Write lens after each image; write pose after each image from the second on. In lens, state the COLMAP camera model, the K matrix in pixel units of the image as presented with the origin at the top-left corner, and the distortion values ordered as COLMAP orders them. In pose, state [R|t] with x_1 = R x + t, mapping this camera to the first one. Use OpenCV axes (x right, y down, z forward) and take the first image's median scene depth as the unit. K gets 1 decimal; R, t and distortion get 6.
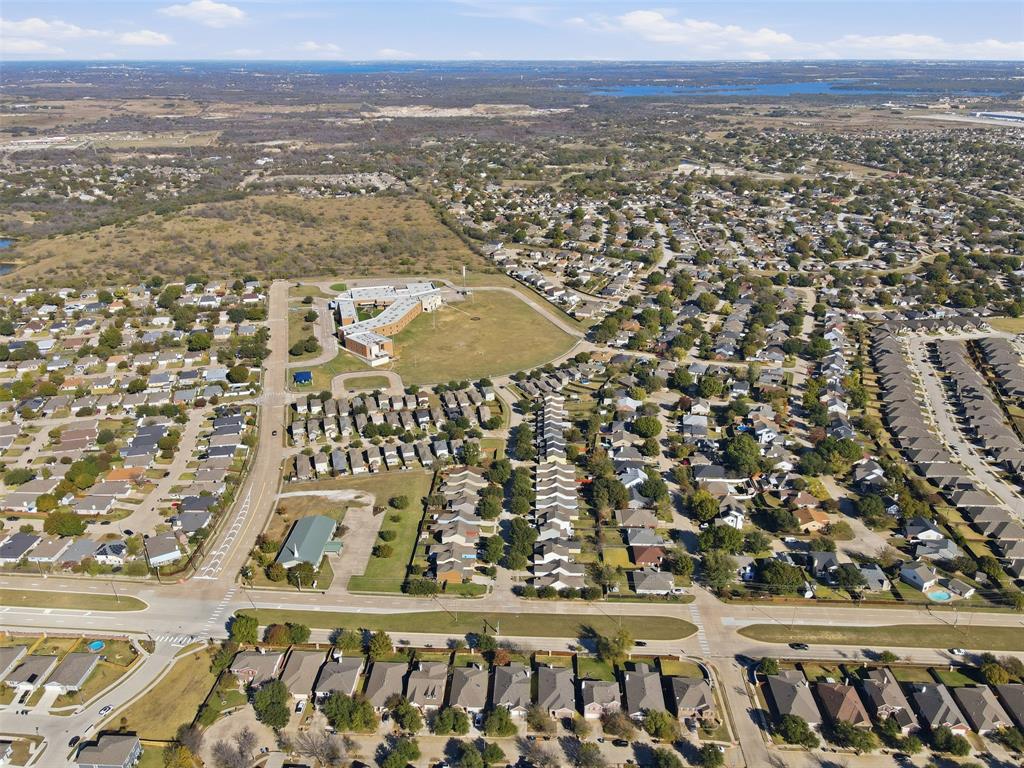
lens RADIAL K [[733.6, 0, 512.0], [0, 733.6, 384.0], [0, 0, 1]] dist [-0.002488, -0.028847]
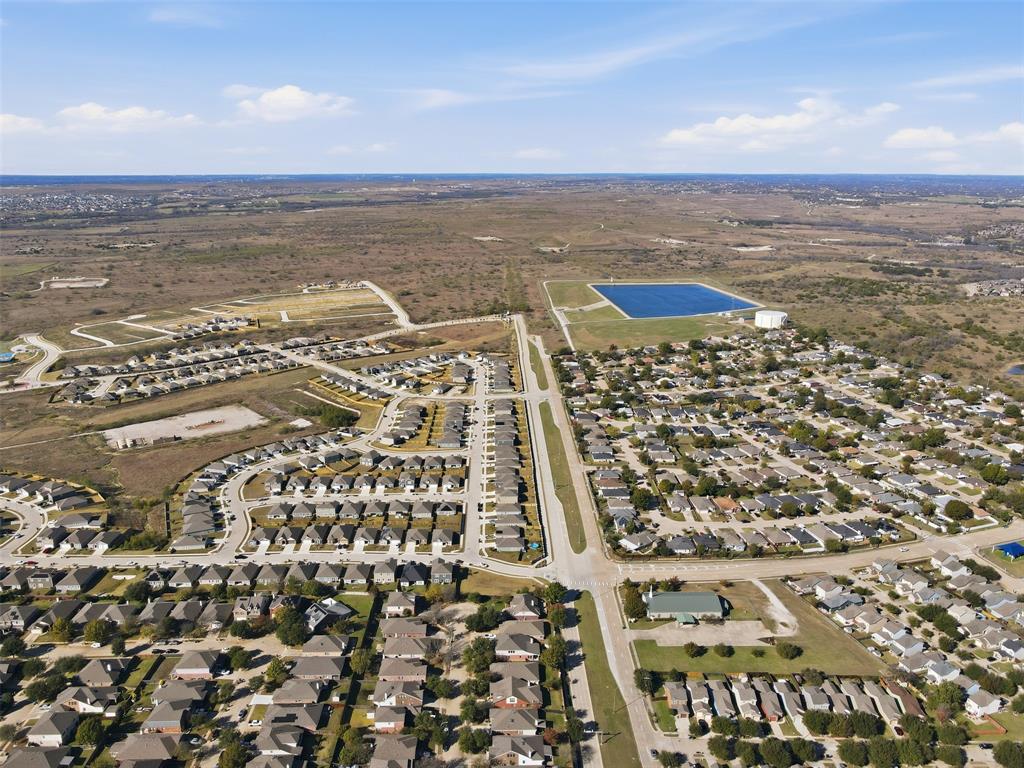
lens RADIAL K [[733.6, 0, 512.0], [0, 733.6, 384.0], [0, 0, 1]] dist [-0.002488, -0.028847]
pose [[0.074668, 0.269080, -0.960219, 0.722732], [-0.399877, 0.890179, 0.218357, -0.229146], [0.913522, 0.367665, 0.174067, 0.517195]]
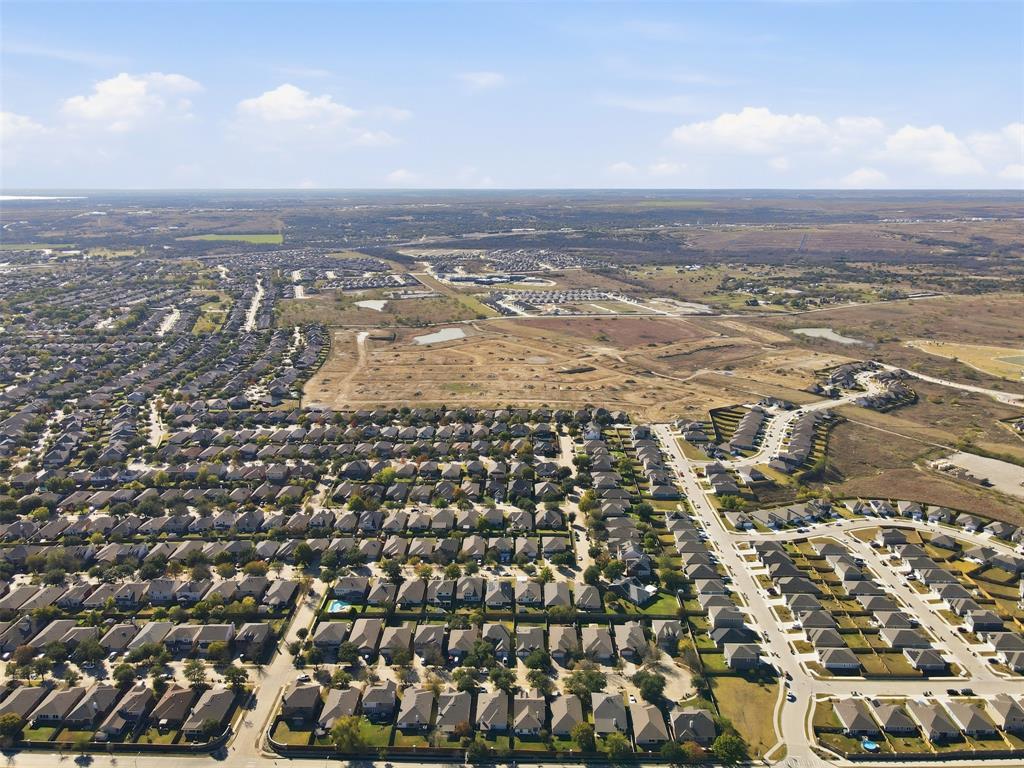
lens RADIAL K [[732.3, 0, 516.6], [0, 732.3, 383.7], [0, 0, 1]] dist [-0.039433, -0.006075]
pose [[-0.999752, 0.008812, -0.020428, -0.080263], [-0.005656, 0.787376, 0.616447, -0.590682], [0.021517, 0.616410, -0.787131, 1.343967]]
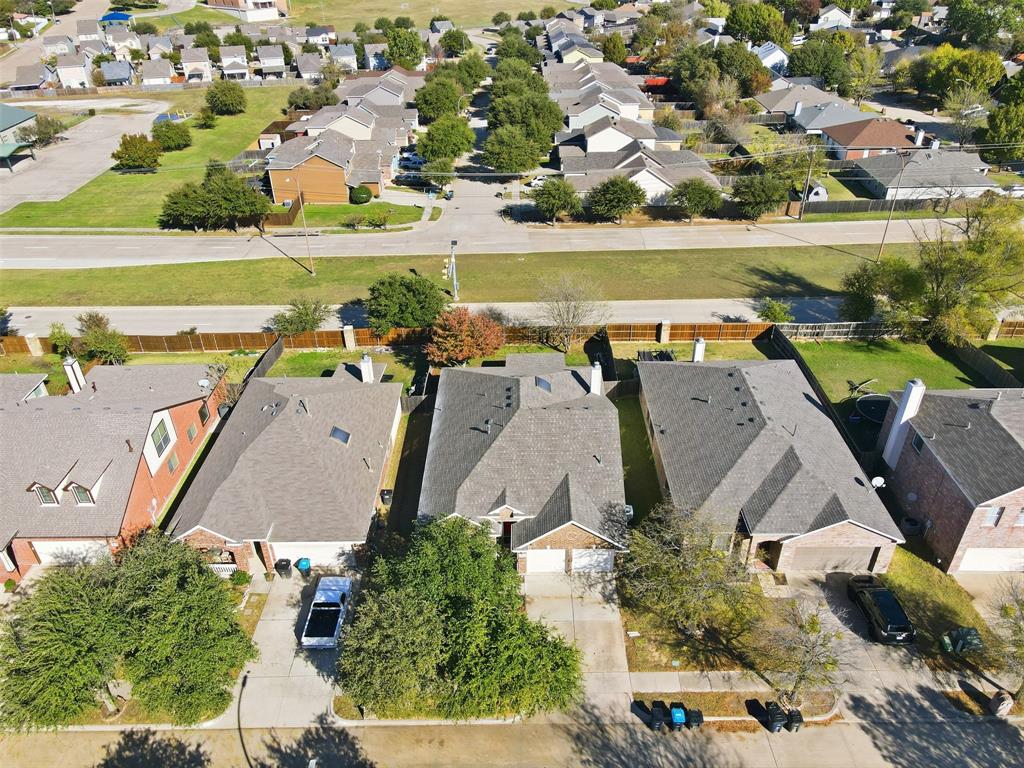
lens RADIAL K [[732.3, 0, 516.6], [0, 732.3, 383.7], [0, 0, 1]] dist [-0.039433, -0.006075]
pose [[0.999012, -0.031054, 0.031776, -0.005486], [0.025400, 0.985967, 0.164994, 0.310388], [-0.036454, -0.164024, 0.985783, 0.685660]]
